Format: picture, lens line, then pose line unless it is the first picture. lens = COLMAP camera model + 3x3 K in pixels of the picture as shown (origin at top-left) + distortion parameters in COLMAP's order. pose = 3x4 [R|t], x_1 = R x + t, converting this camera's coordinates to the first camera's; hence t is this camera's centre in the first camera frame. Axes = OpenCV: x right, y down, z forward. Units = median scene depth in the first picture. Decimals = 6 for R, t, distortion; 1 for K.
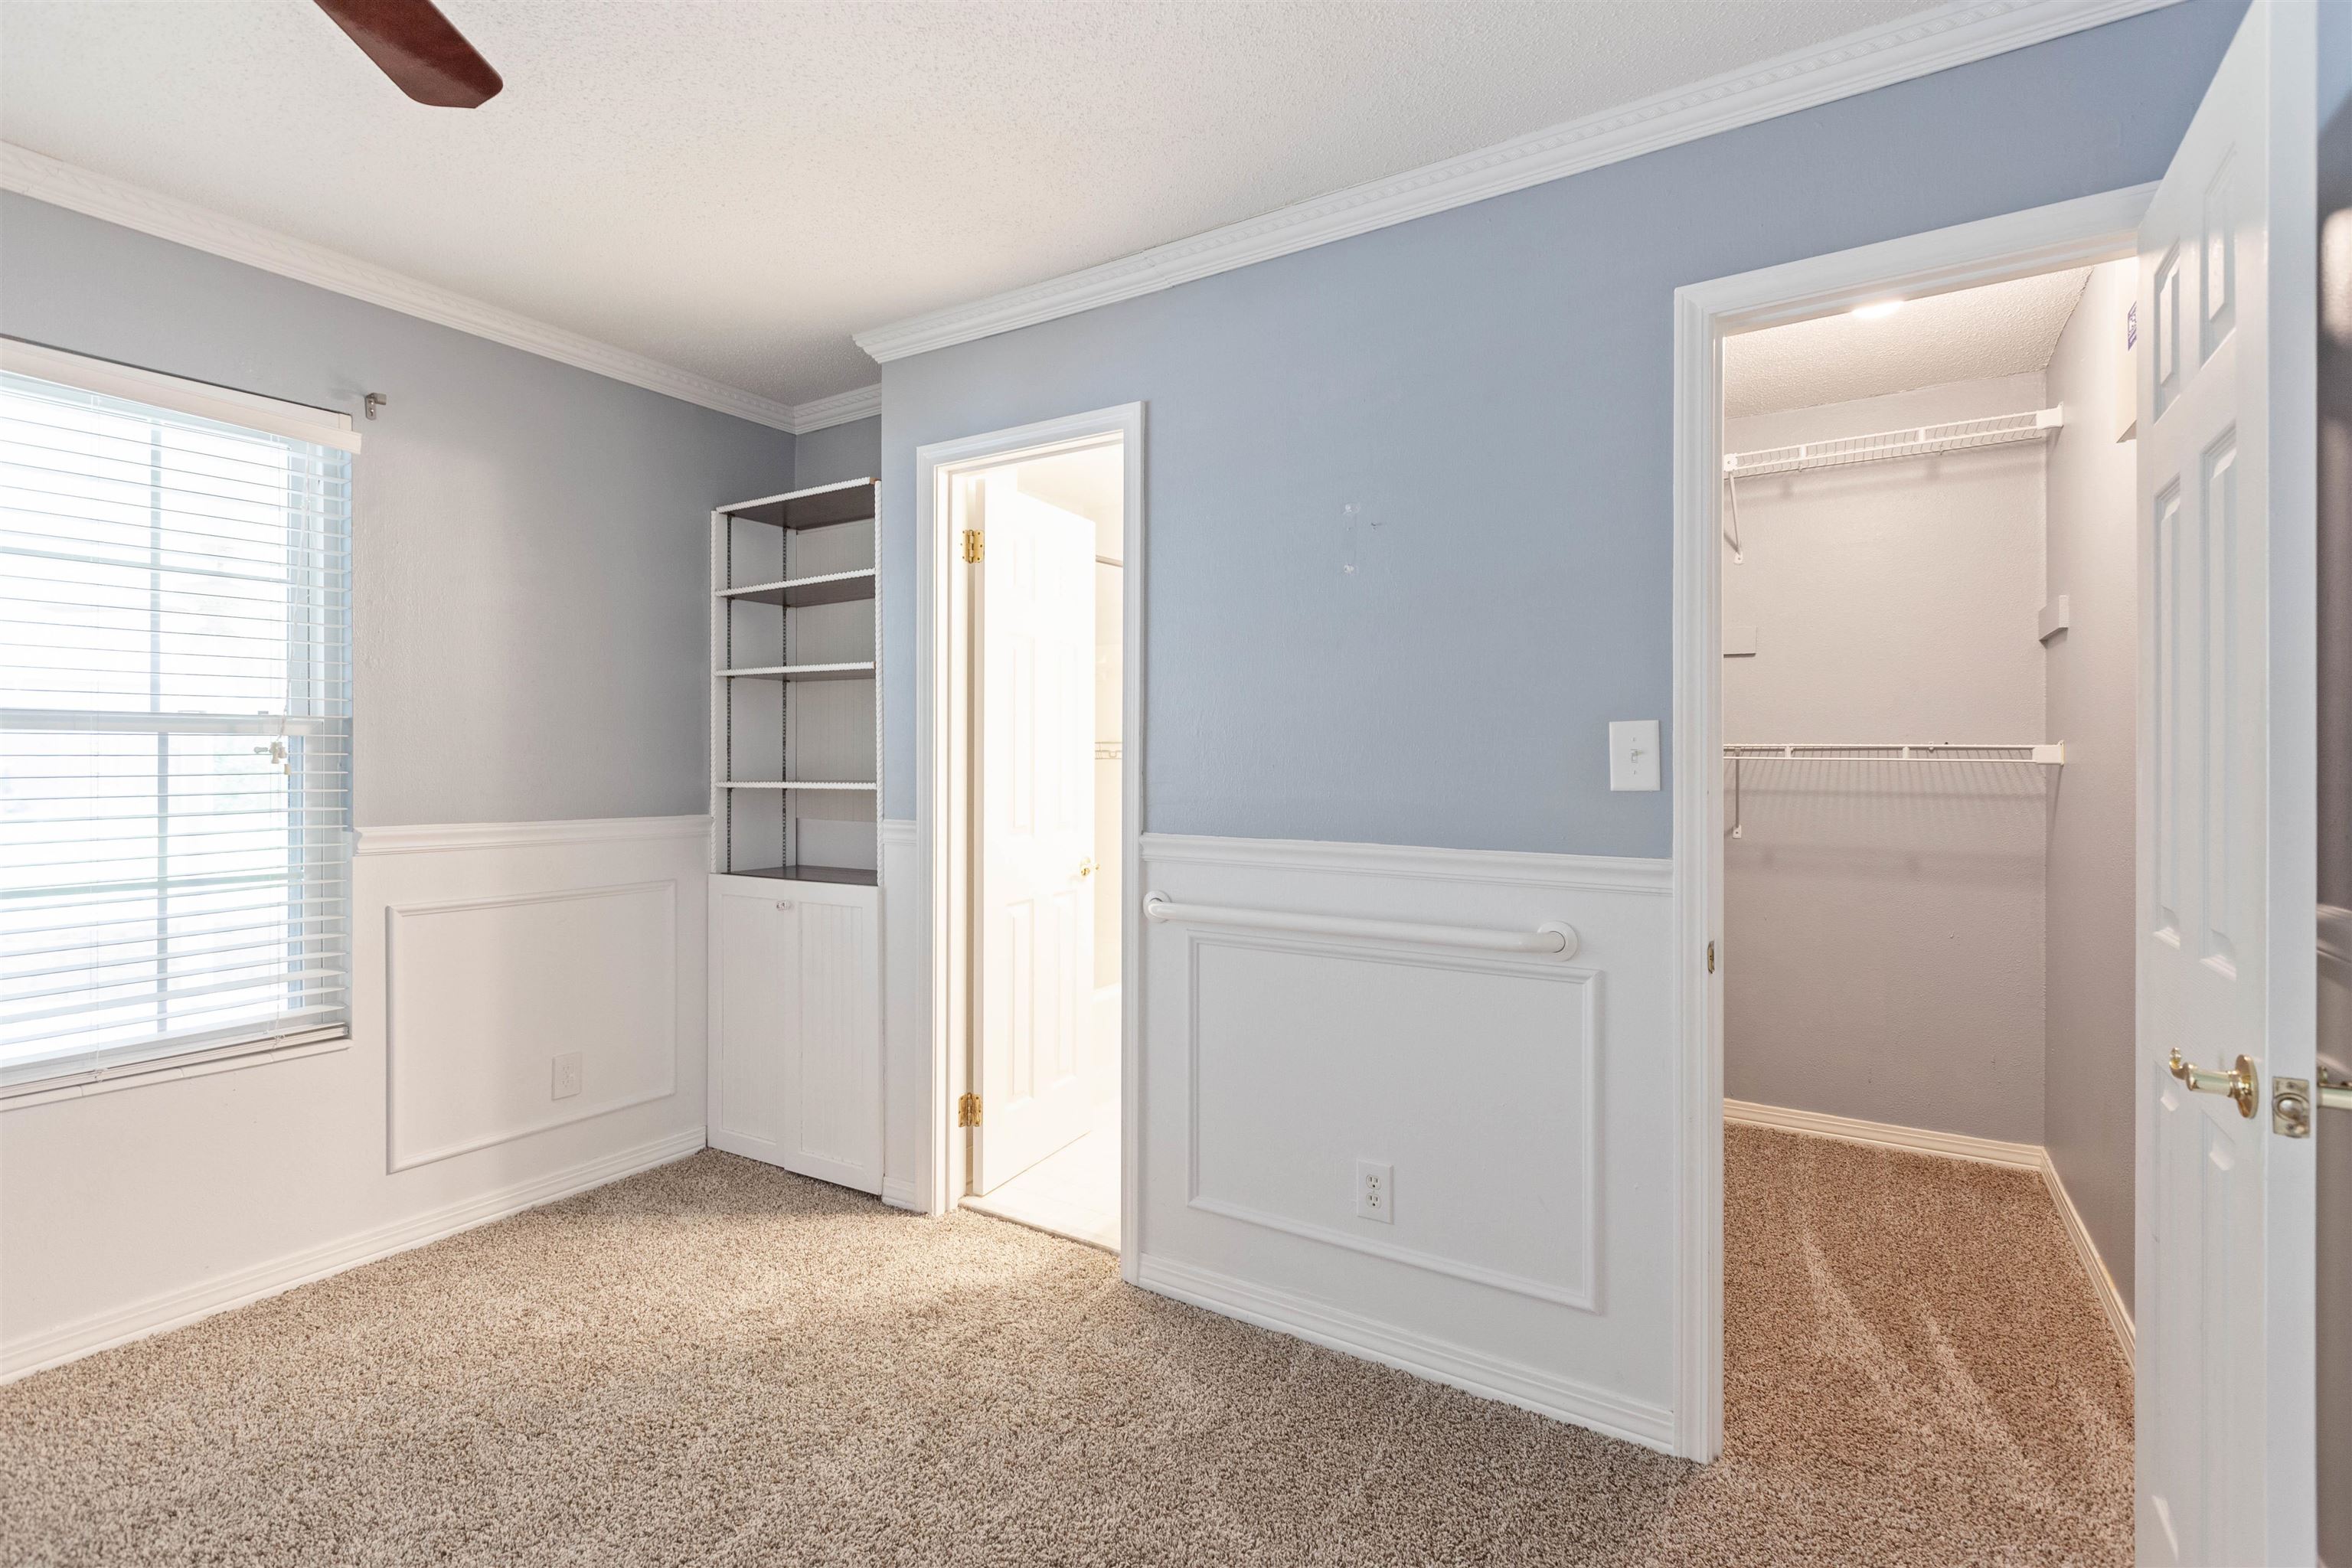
lens RADIAL K [[1073.0, 0, 1169.0], [0, 1073.0, 790.1], [0, 0, 1]] dist [0.000180, -0.000832]
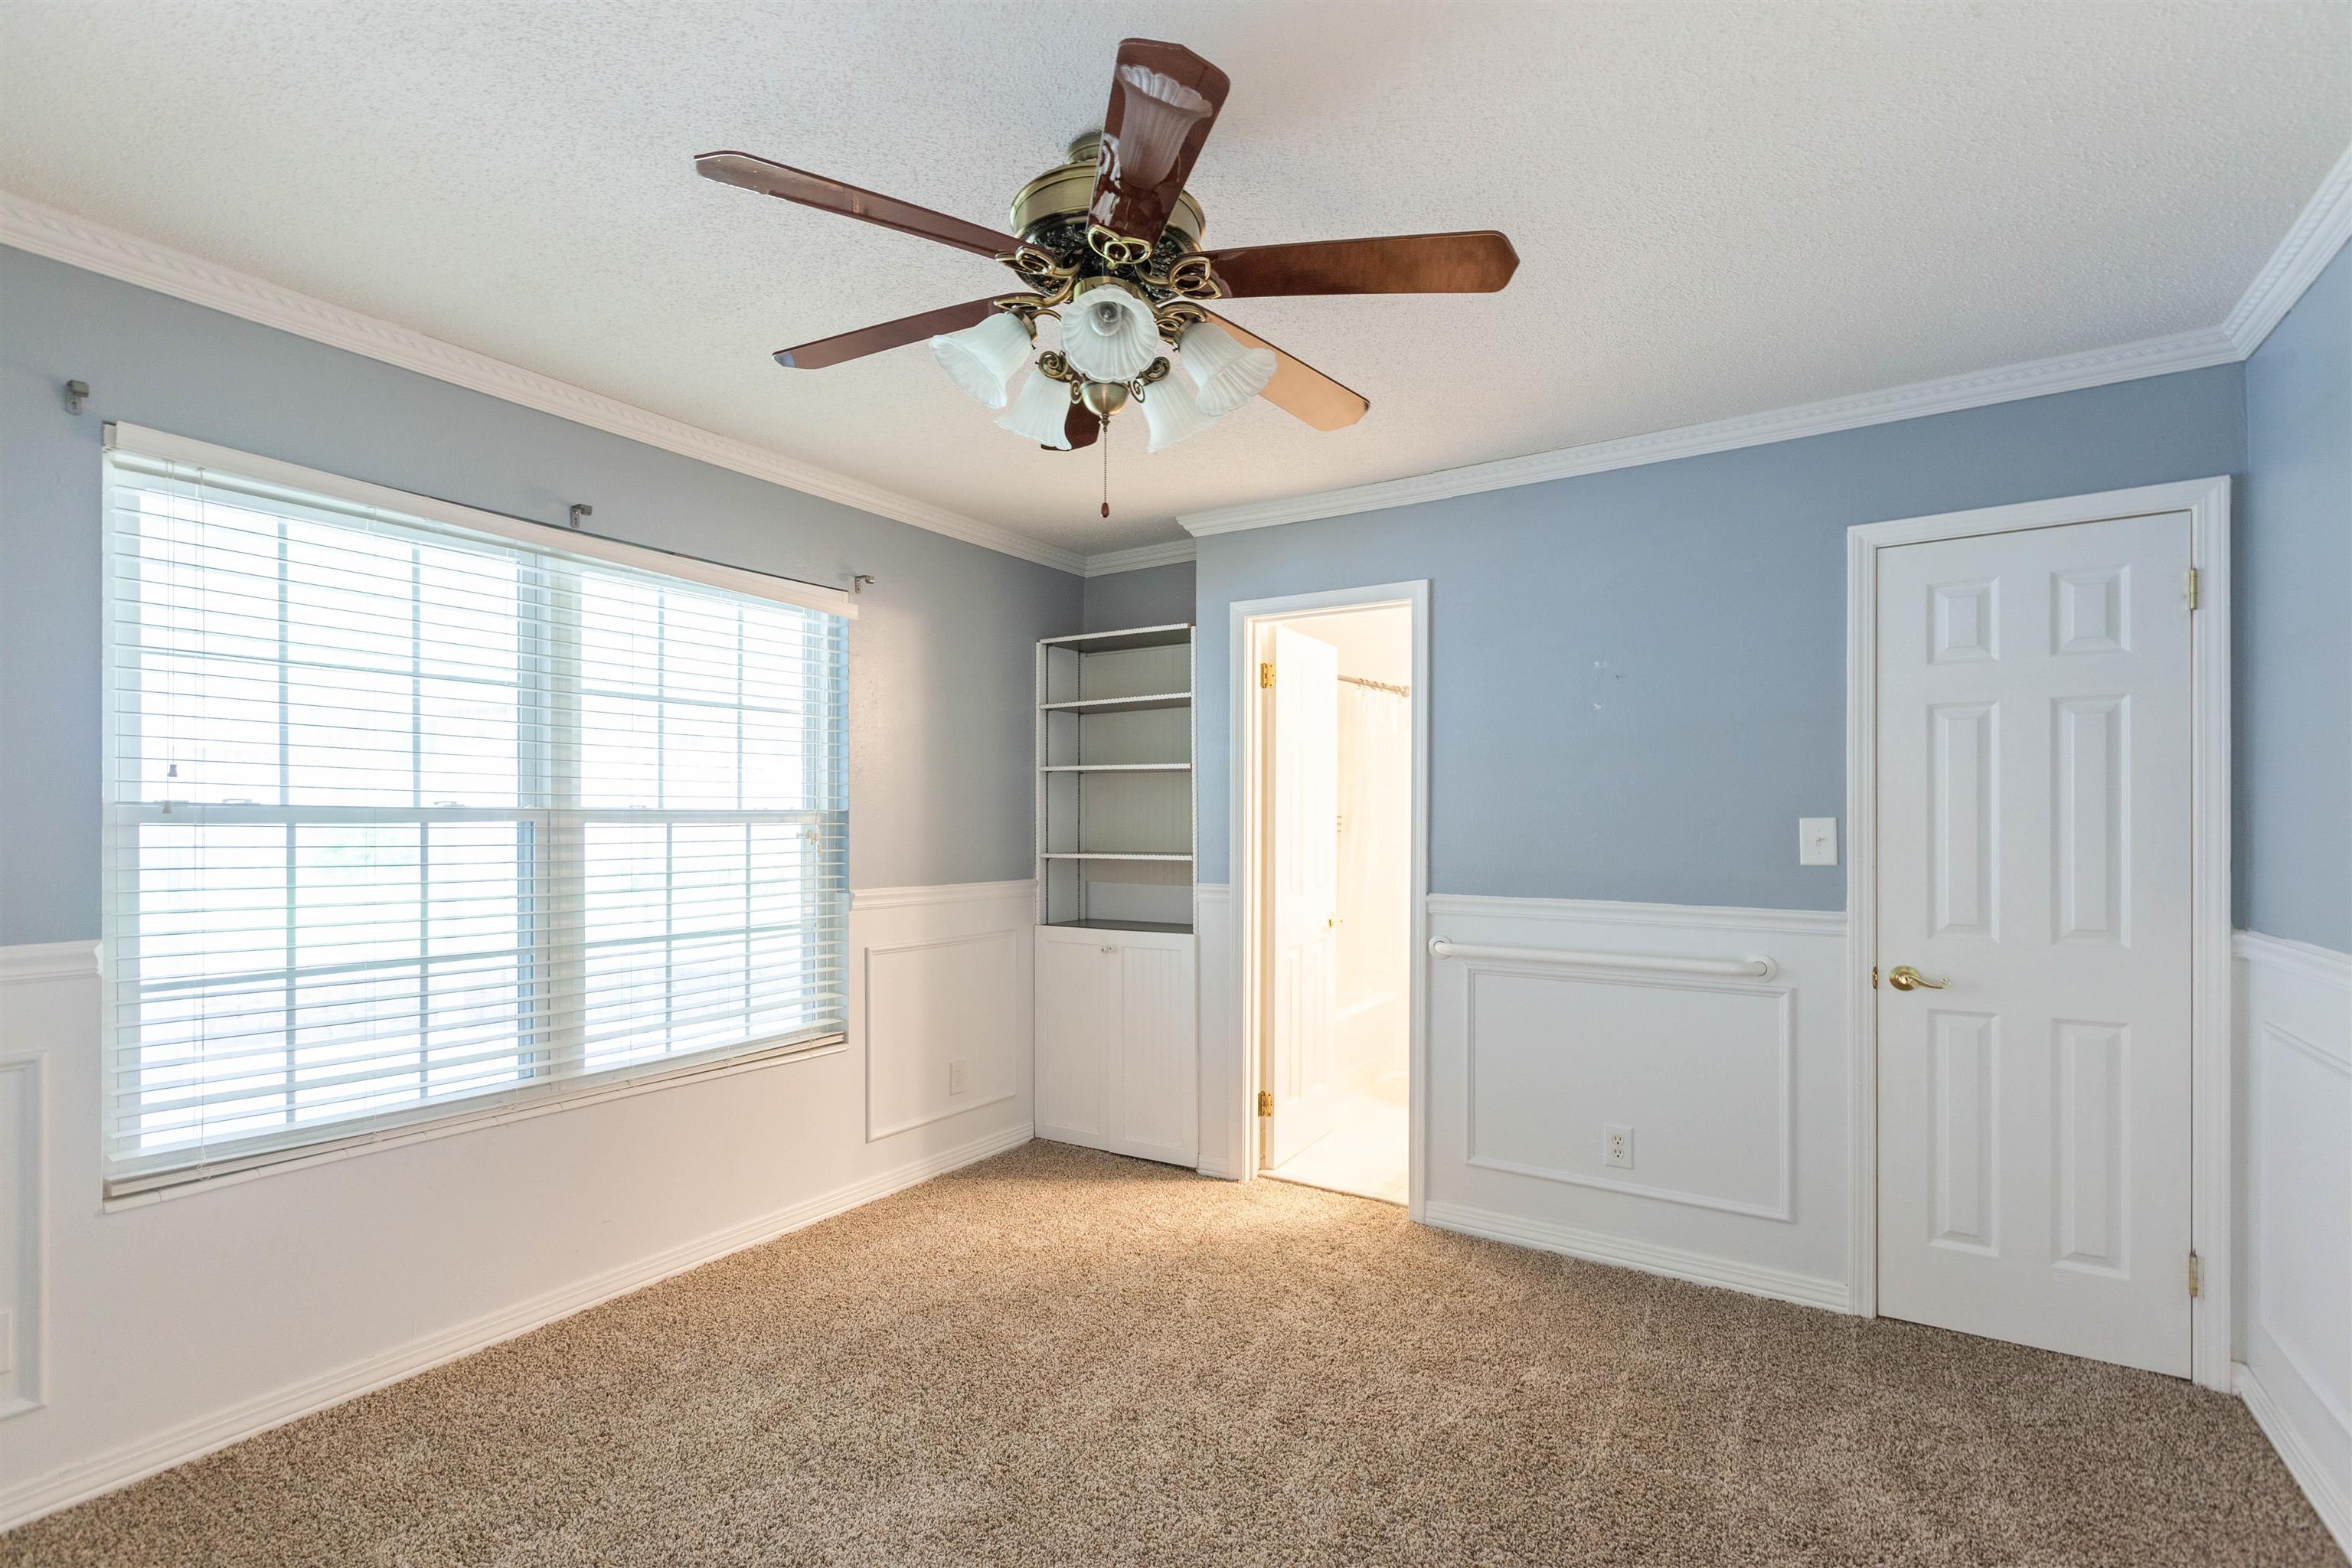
lens RADIAL K [[1059.2, 0, 1172.5], [0, 1059.2, 849.6], [0, 0, 1]] dist [-0.000331, -0.000151]
pose [[0.999763, -0.002210, -0.021649, -0.313661], [0.002251, 0.999996, 0.001884, -0.019067], [0.021645, -0.001932, 0.999764, -0.350956]]
